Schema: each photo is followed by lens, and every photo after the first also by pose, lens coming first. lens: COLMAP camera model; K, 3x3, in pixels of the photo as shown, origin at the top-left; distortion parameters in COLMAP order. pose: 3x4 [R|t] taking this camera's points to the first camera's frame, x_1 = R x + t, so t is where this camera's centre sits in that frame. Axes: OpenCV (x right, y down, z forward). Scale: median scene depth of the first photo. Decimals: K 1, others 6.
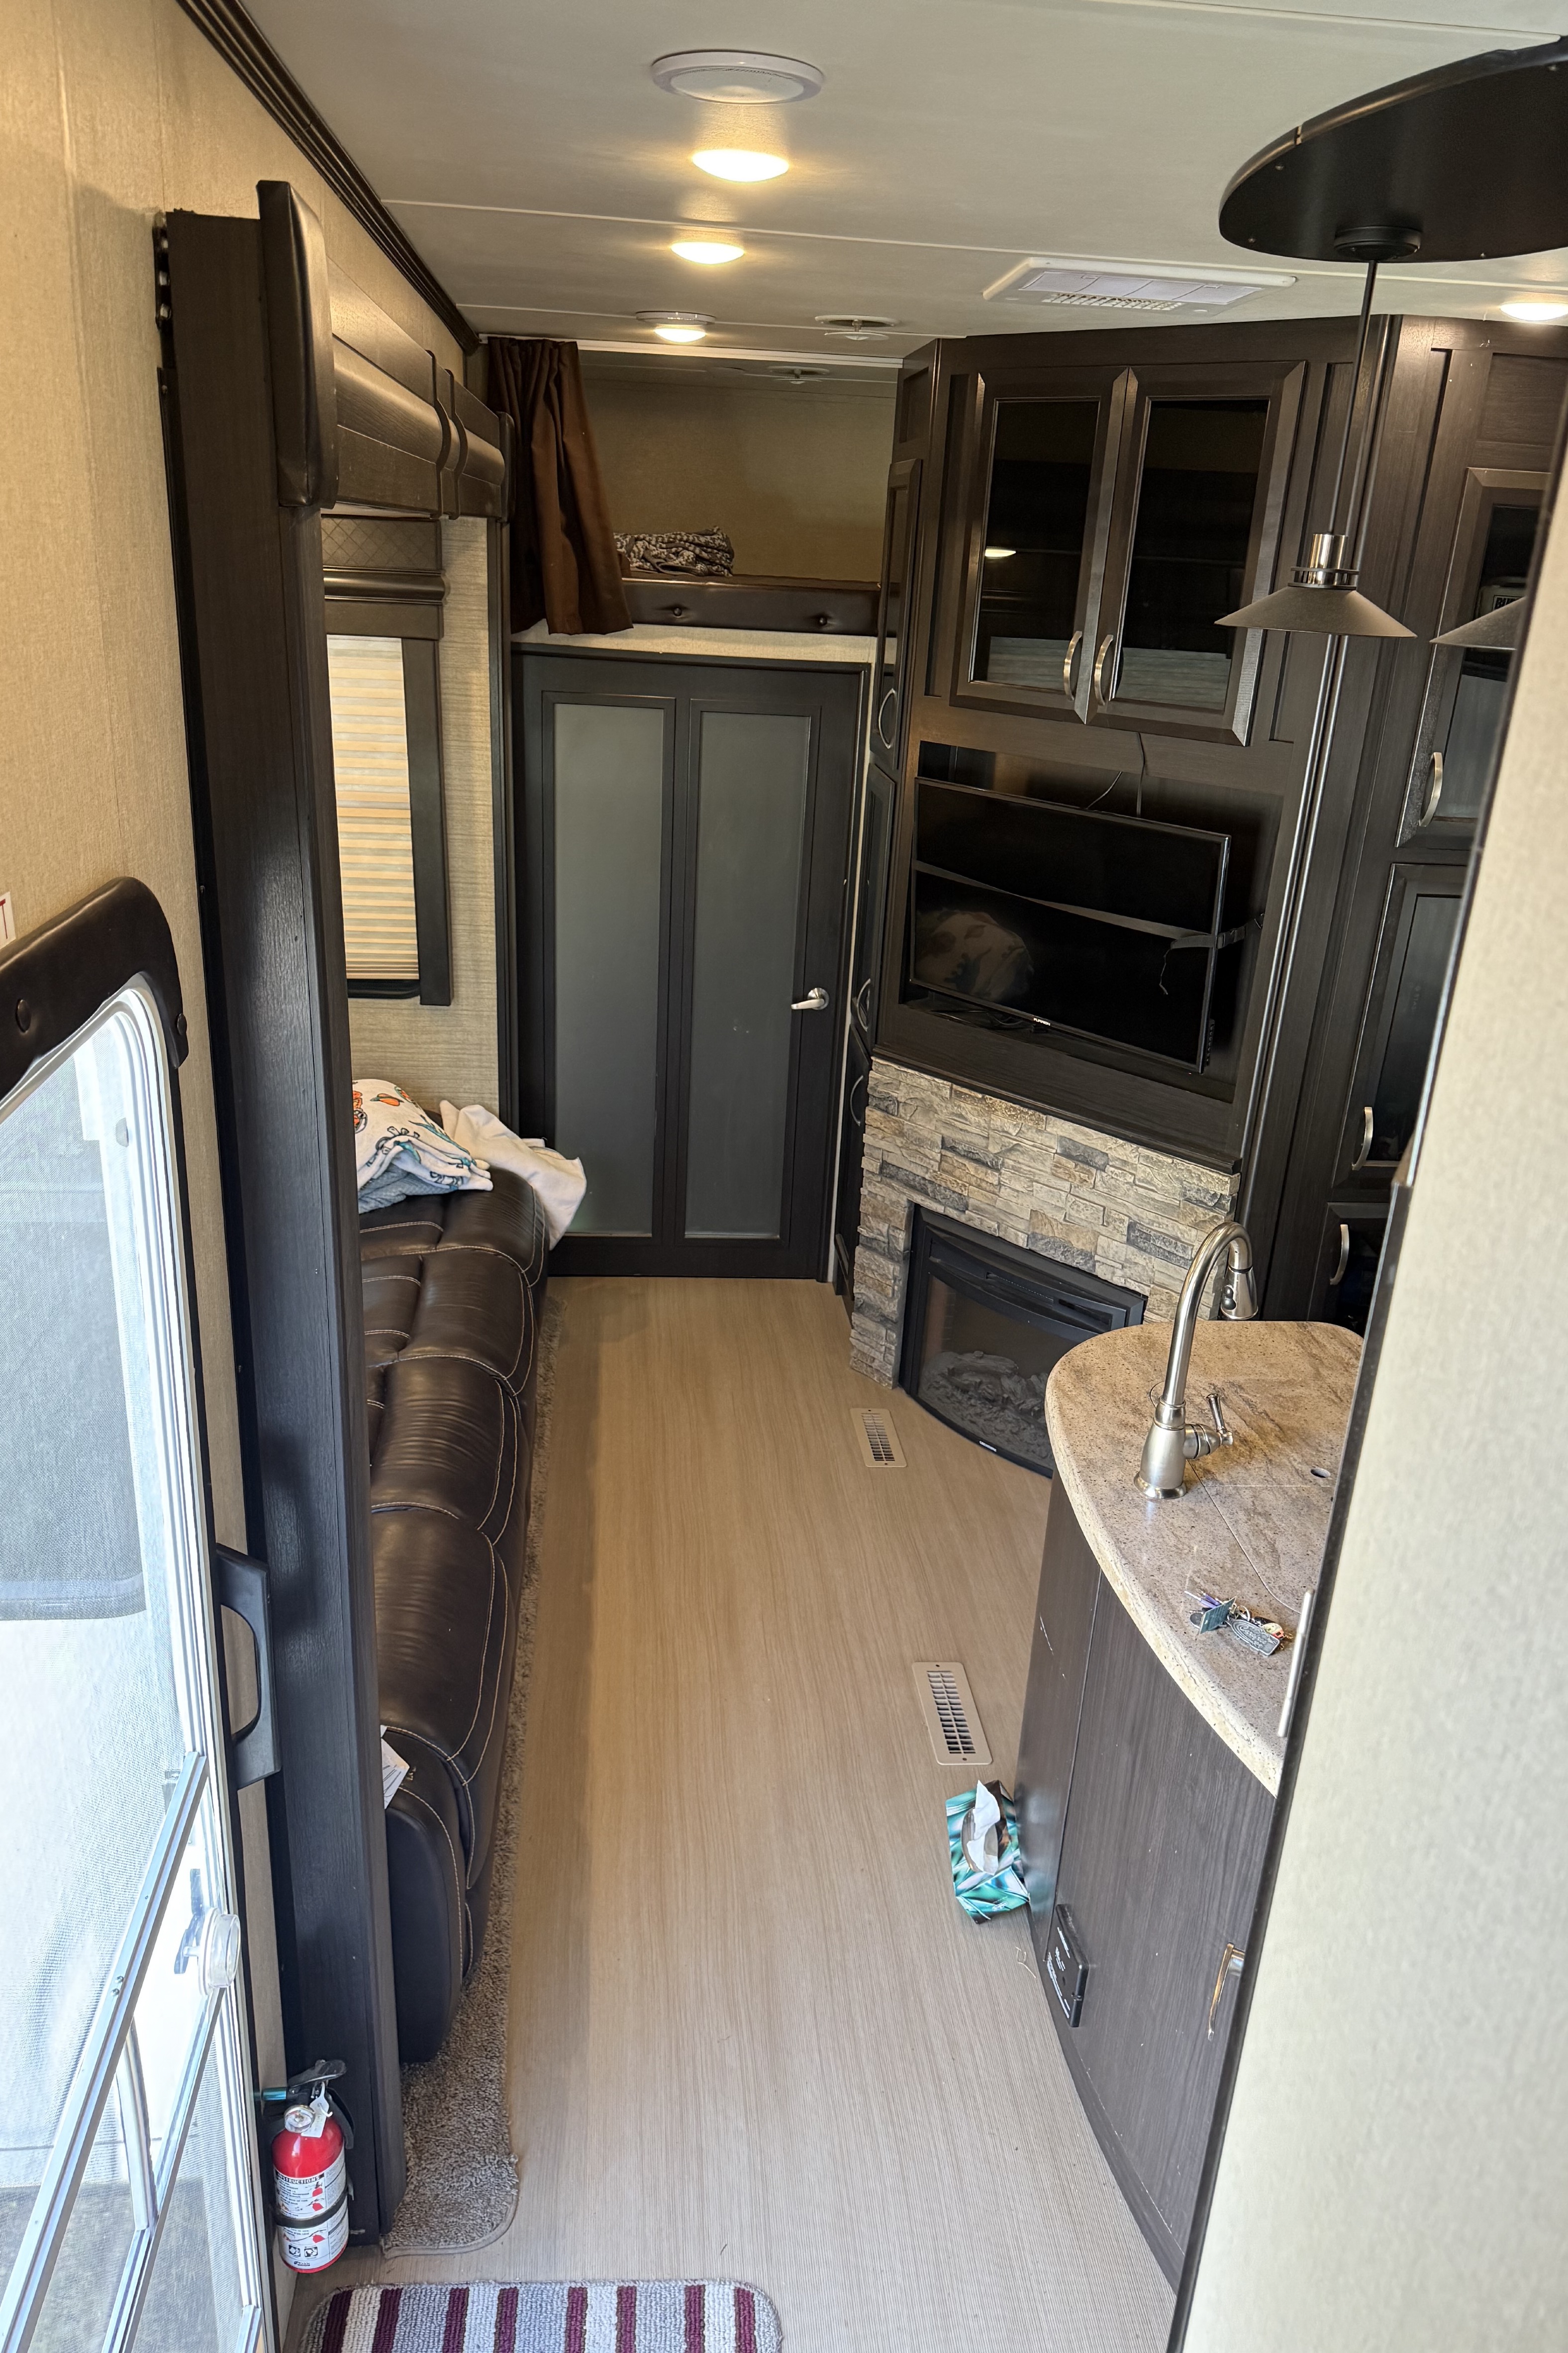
lens RADIAL K [[1687.4, 0, 767.4], [0, 1687.4, 1187.3], [0, 0, 1]] dist [0.053754, -0.059852]
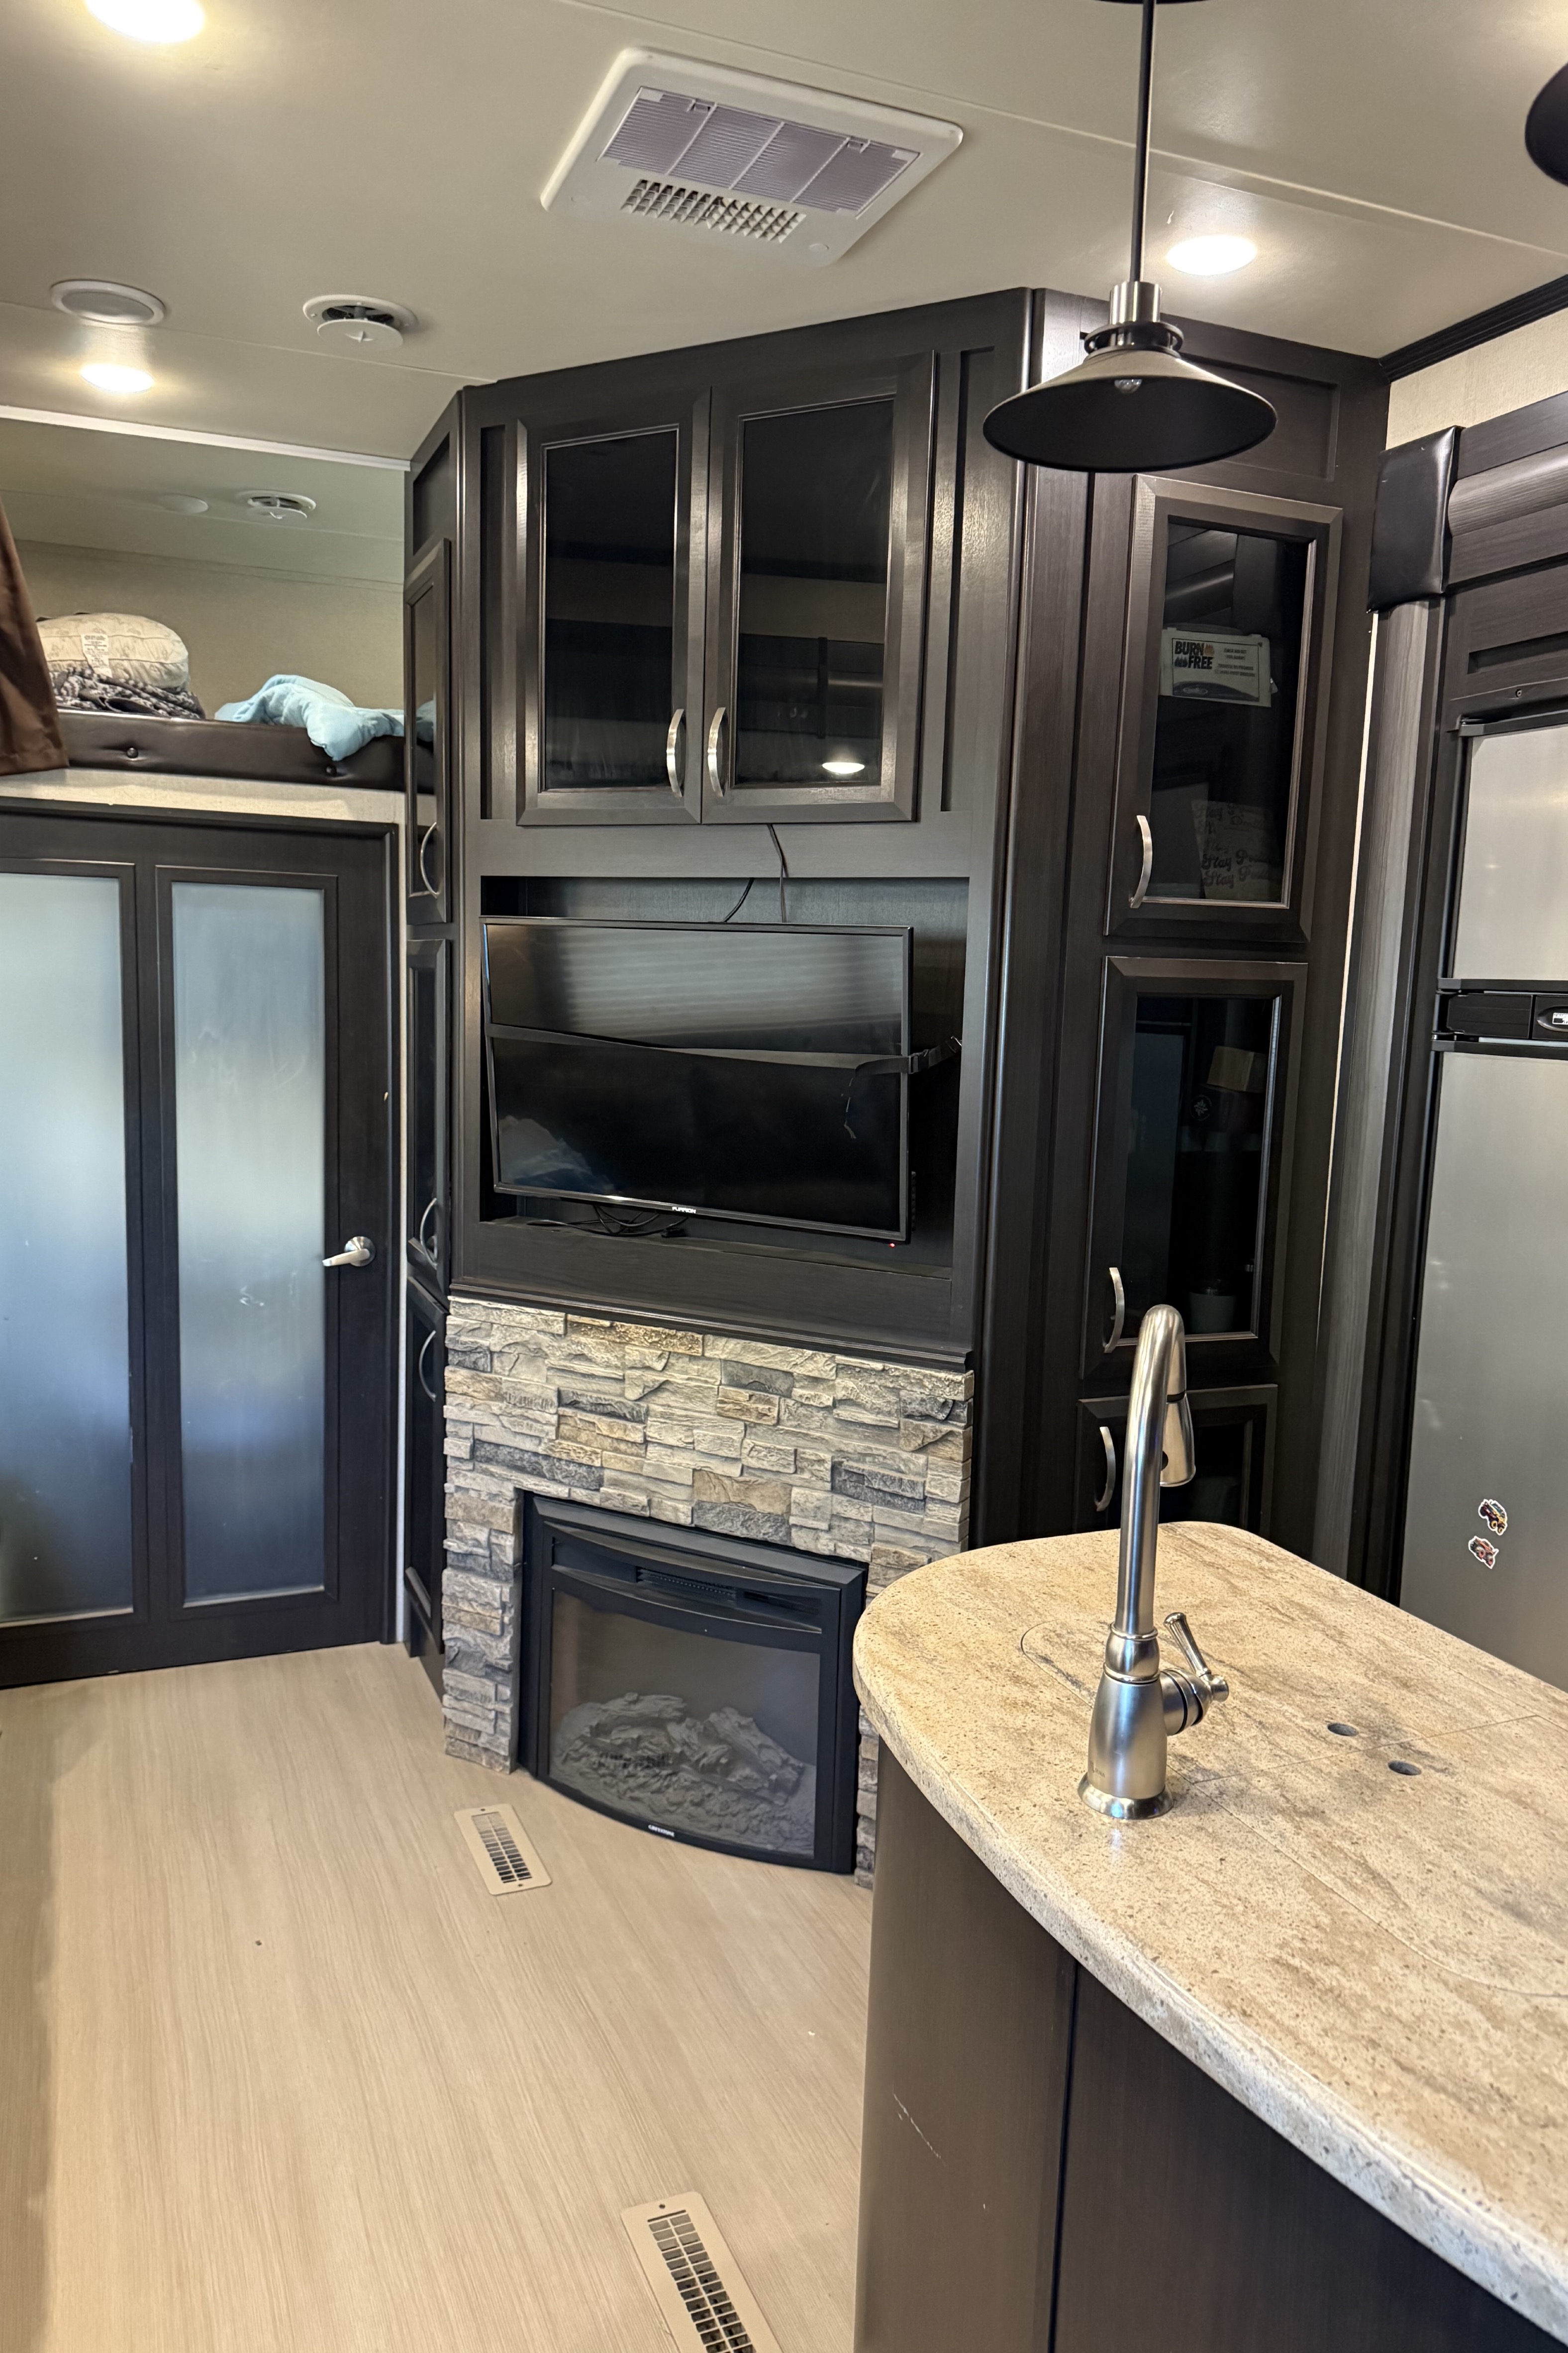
lens RADIAL K [[1687.4, 0, 799.9], [0, 1687.4, 1159.5], [0, 0, 1]] dist [0.053754, -0.059852]
pose [[0.948647, -0.056573, 0.311237, -0.018669], [0.132119, 0.964815, -0.227326, 0.053536], [-0.287426, 0.256773, 0.922743, 0.266255]]
